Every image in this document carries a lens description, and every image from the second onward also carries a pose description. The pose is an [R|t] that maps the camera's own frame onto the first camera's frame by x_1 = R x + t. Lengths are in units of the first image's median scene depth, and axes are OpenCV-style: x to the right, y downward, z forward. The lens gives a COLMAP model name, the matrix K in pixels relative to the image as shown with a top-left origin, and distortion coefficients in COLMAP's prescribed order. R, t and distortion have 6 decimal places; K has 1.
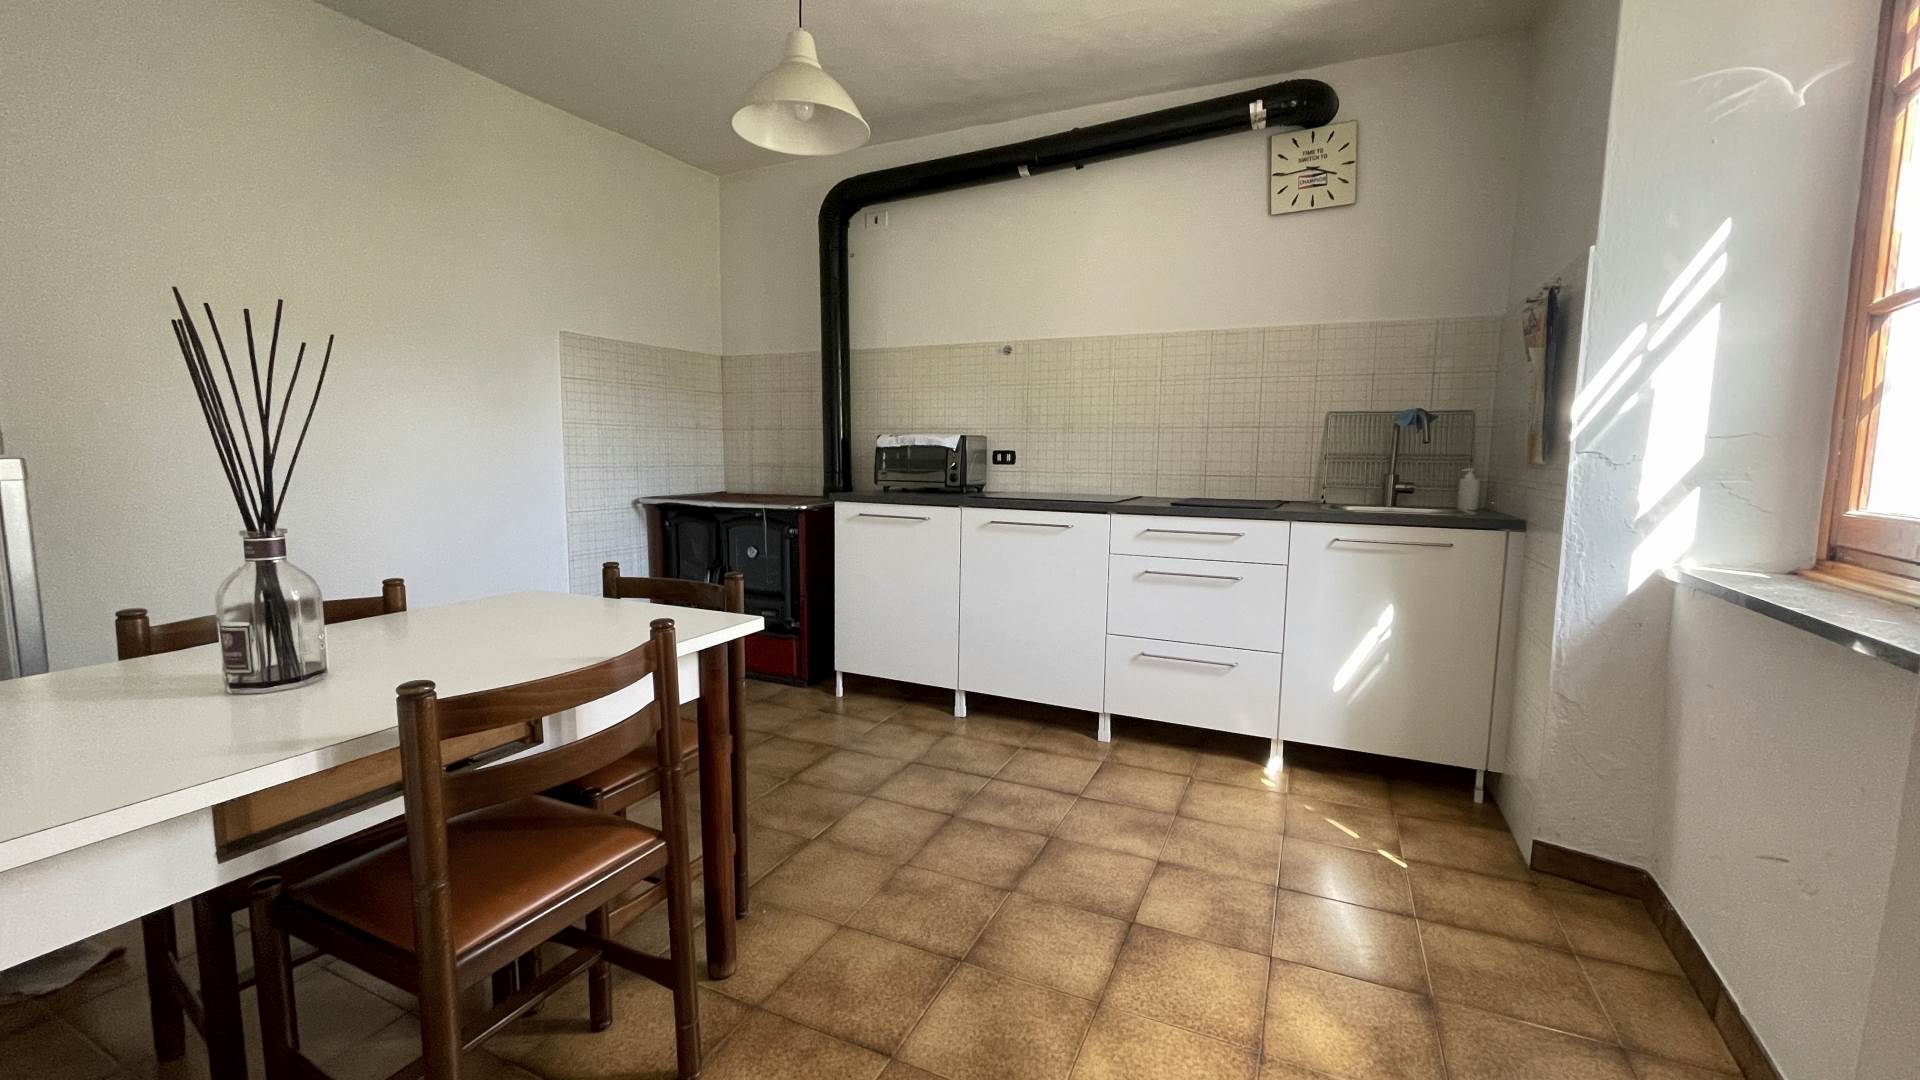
lens RADIAL K [[783.1, 0, 959.3], [0, 783.1, 539.3], [0, 0, 1]] dist [-0.003333, 0.000983]
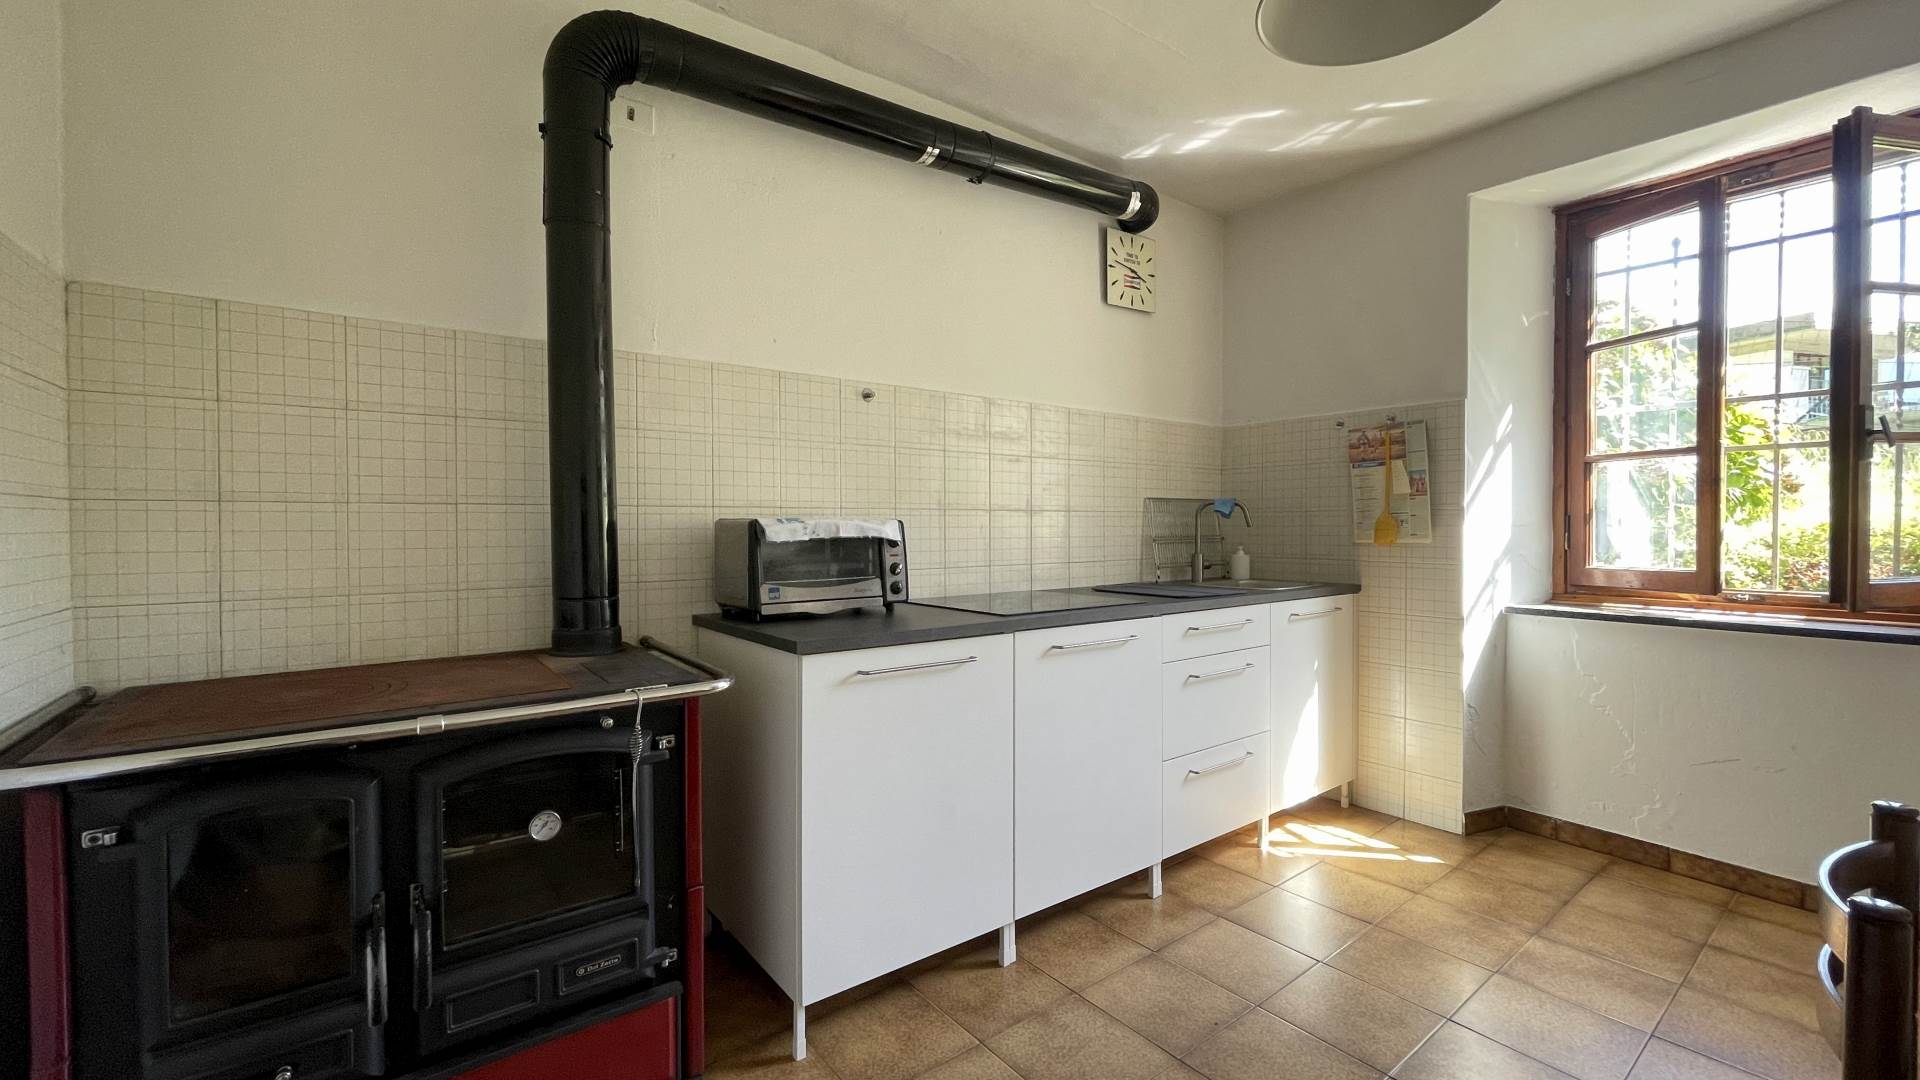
lens RADIAL K [[783.1, 0, 962.0], [0, 783.1, 537.5], [0, 0, 1]] dist [-0.003333, 0.000983]
pose [[0.453099, -0.024778, 0.891116, -0.606807], [0.106280, 0.993986, -0.026401, -0.109214], [-0.885102, 0.106670, 0.453007, 0.755876]]
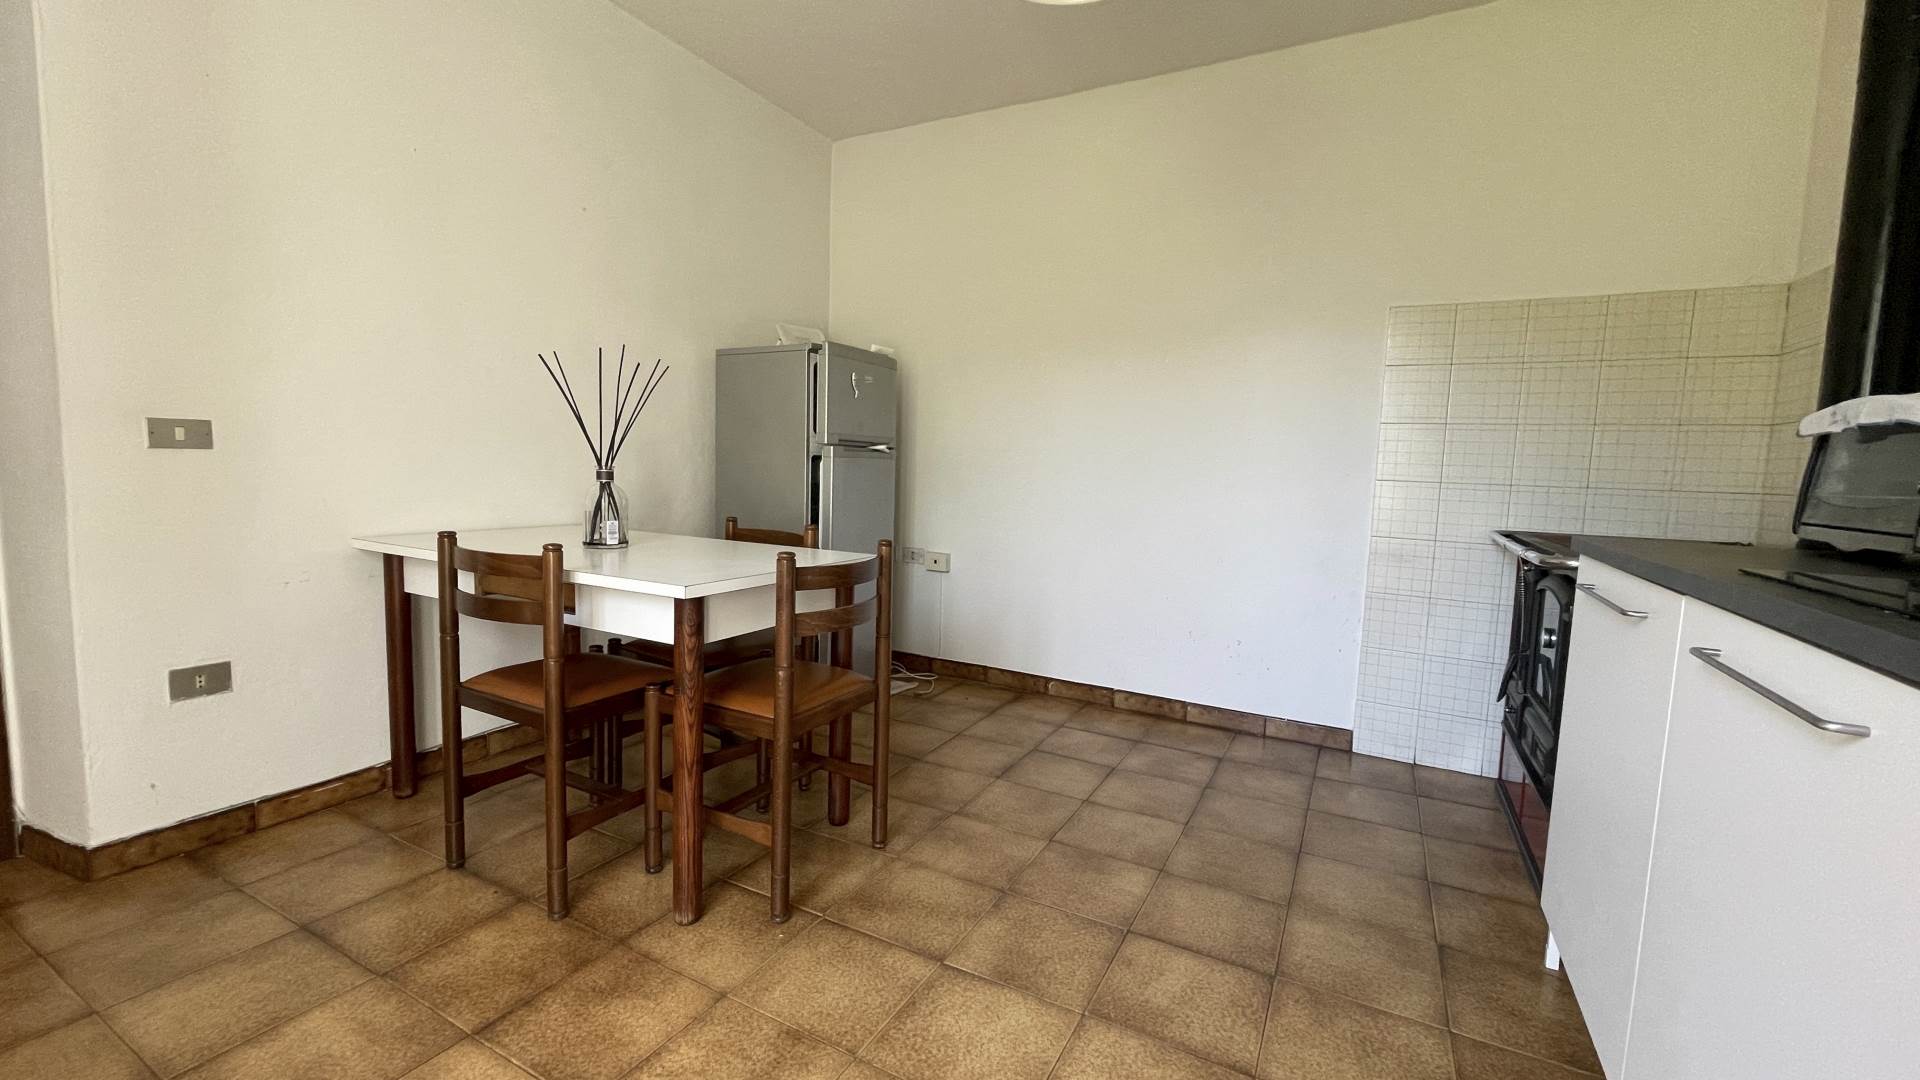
lens RADIAL K [[783.1, 0, 931.5], [0, 783.1, 530.4], [0, 0, 1]] dist [-0.003333, 0.000983]
pose [[-0.065590, 0.080334, -0.994608, 0.364977], [-0.146015, 0.985252, 0.089207, -0.052277], [0.987106, 0.151079, -0.052892, 0.708800]]
